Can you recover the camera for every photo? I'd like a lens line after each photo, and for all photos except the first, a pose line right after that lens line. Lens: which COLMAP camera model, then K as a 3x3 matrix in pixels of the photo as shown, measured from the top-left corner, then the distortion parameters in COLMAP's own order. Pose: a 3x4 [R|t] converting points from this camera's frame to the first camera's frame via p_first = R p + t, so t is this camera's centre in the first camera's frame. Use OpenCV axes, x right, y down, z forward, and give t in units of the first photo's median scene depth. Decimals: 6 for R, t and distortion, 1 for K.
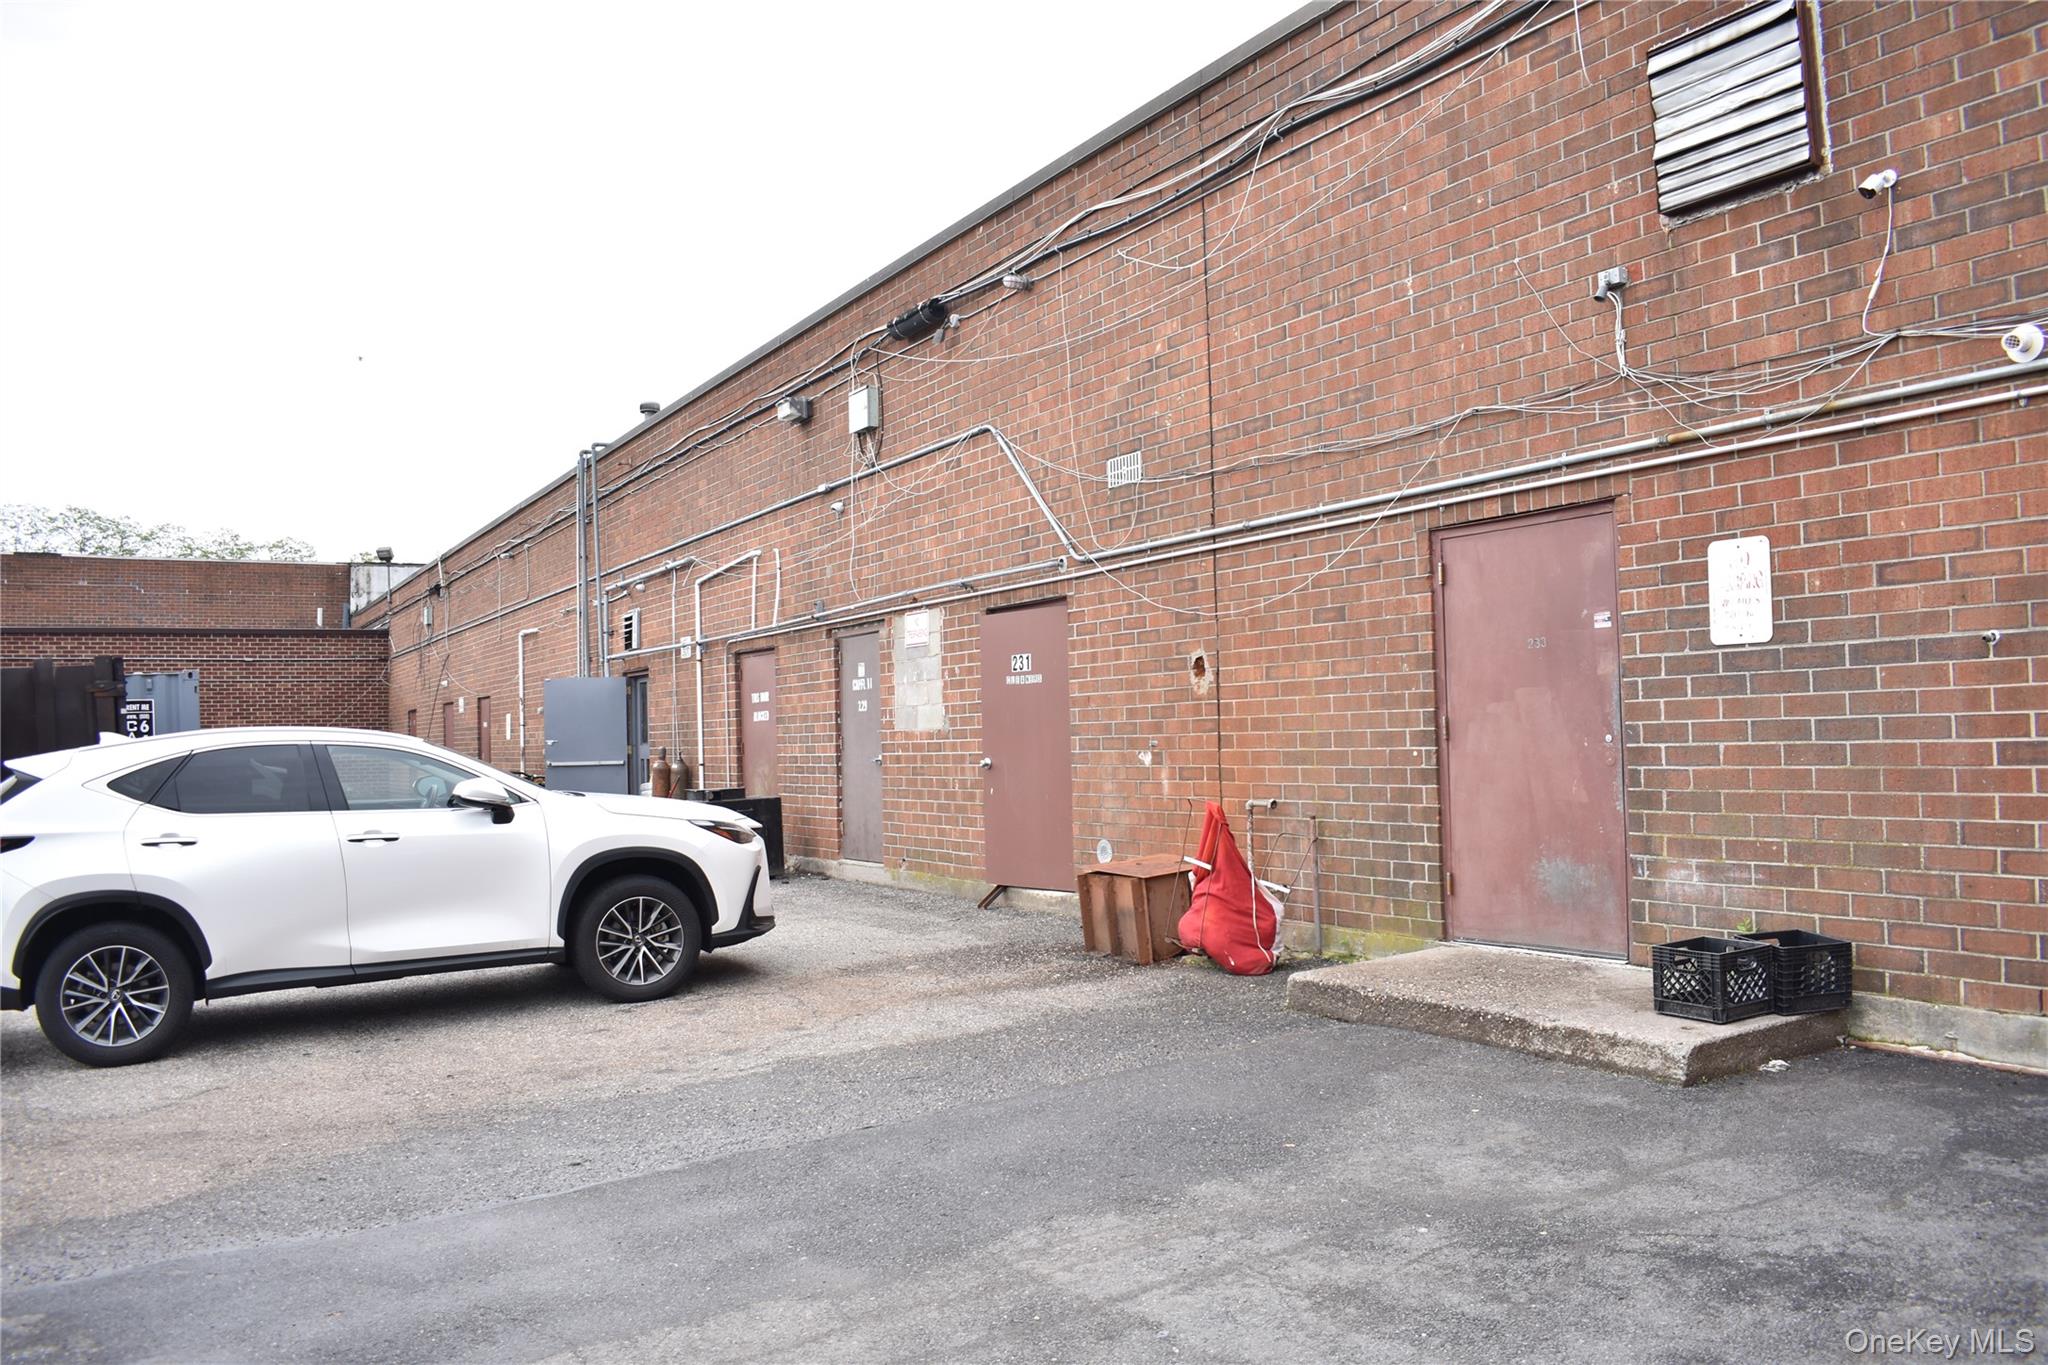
lens RADIAL K [[1560.0, 0, 1031.7], [0, 1560.0, 668.1], [0, 0, 1]] dist [-0.043273, -0.001033]
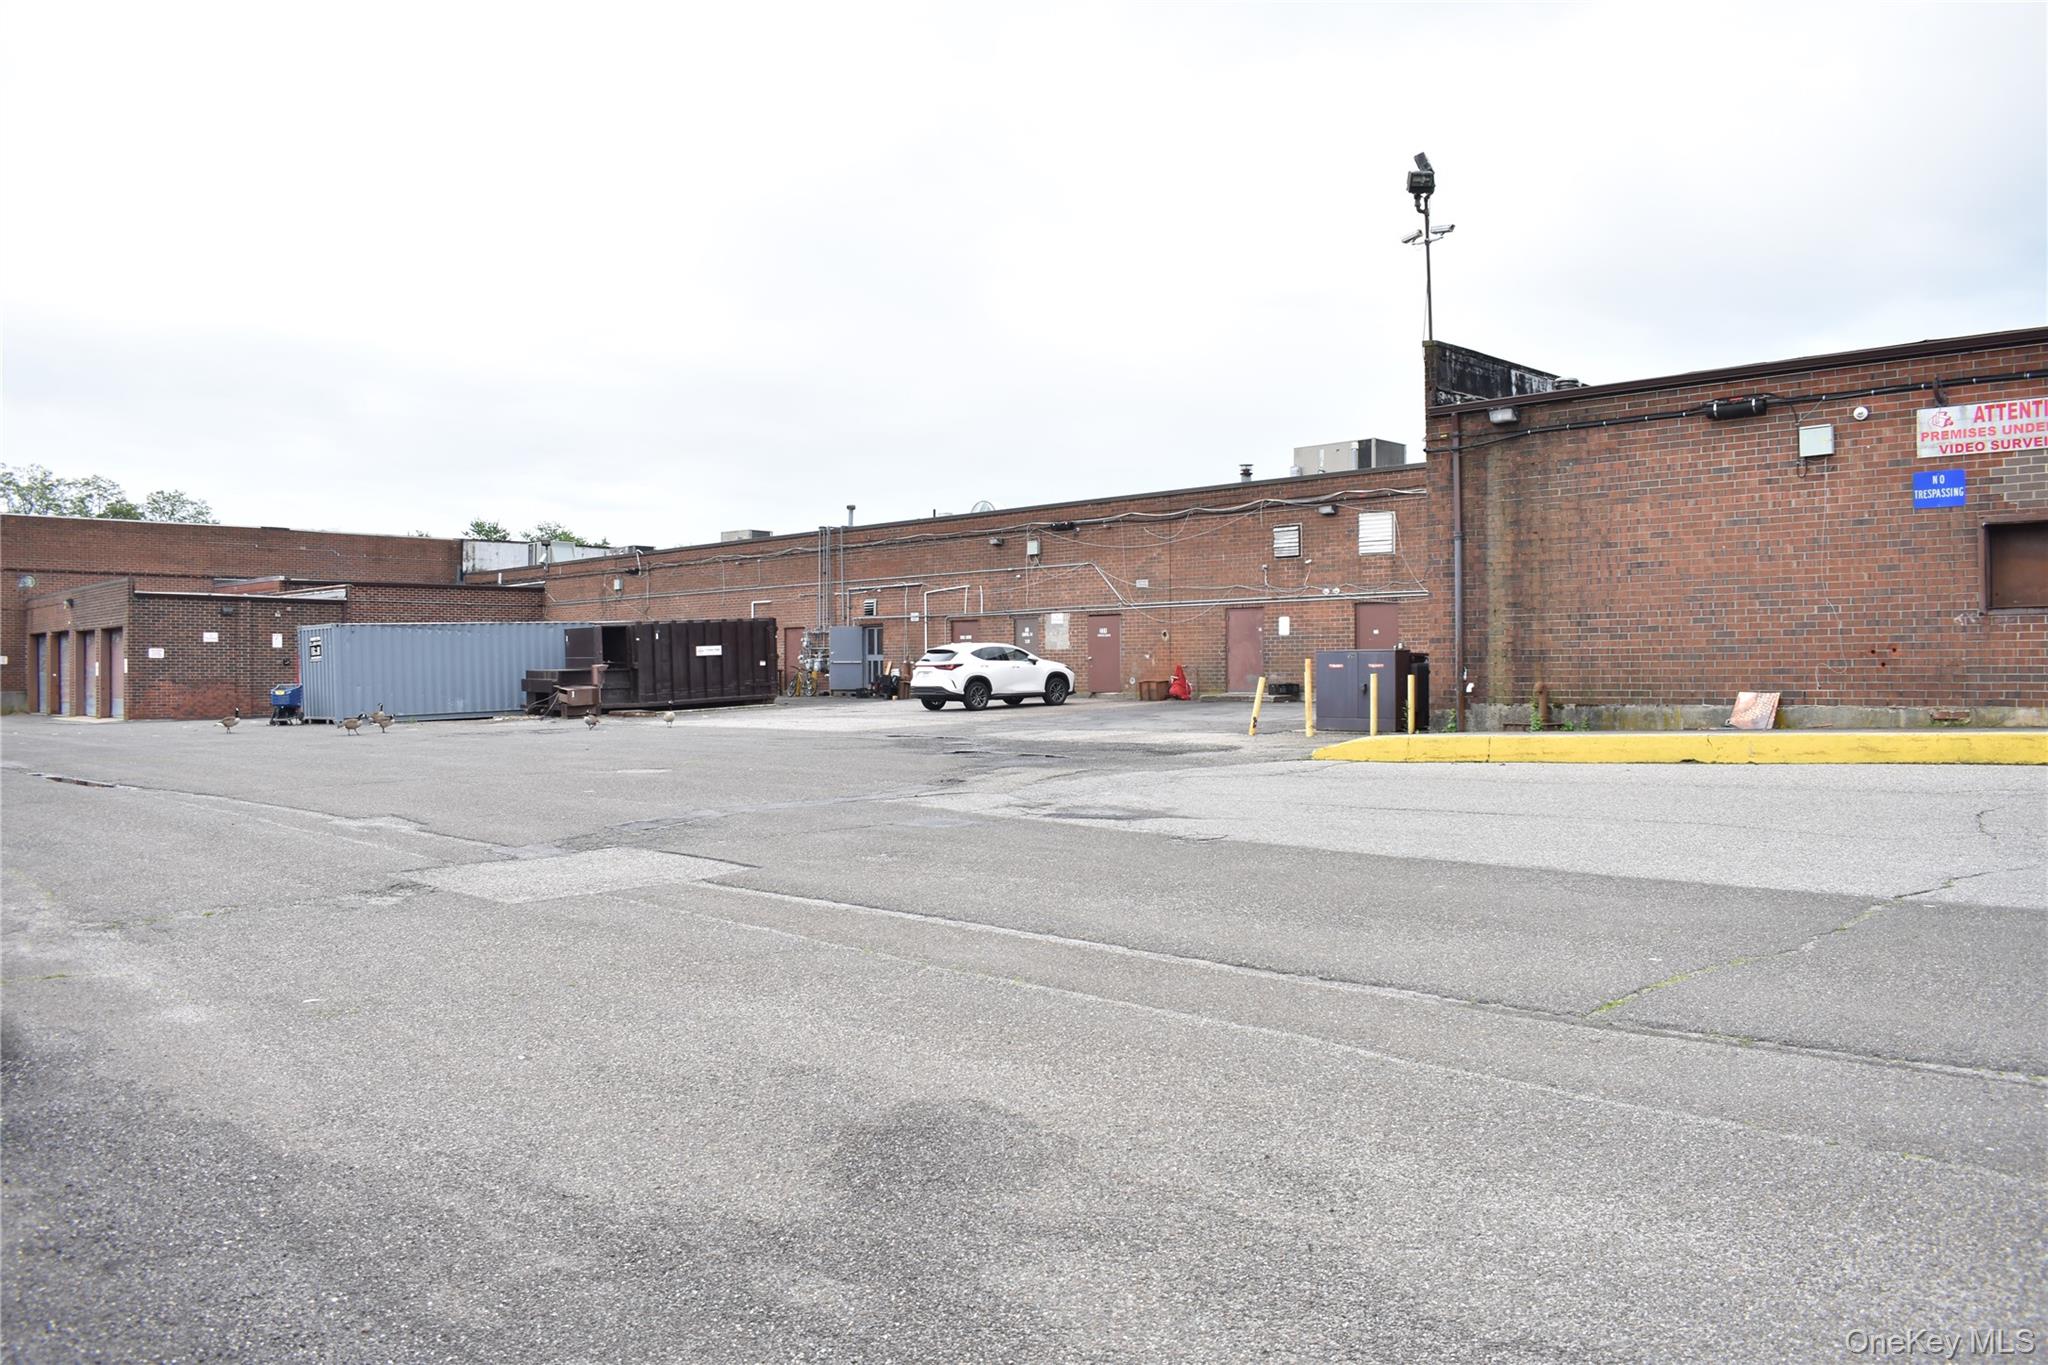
lens RADIAL K [[1560.0, 0, 1019.6], [0, 1560.0, 680.6], [0, 0, 1]] dist [-0.043273, -0.001033]
pose [[0.968821, 0.020818, 0.246886, -1.355751], [-0.031652, 0.998698, 0.039994, -0.033260], [-0.245732, -0.046562, 0.968219, -3.089118]]
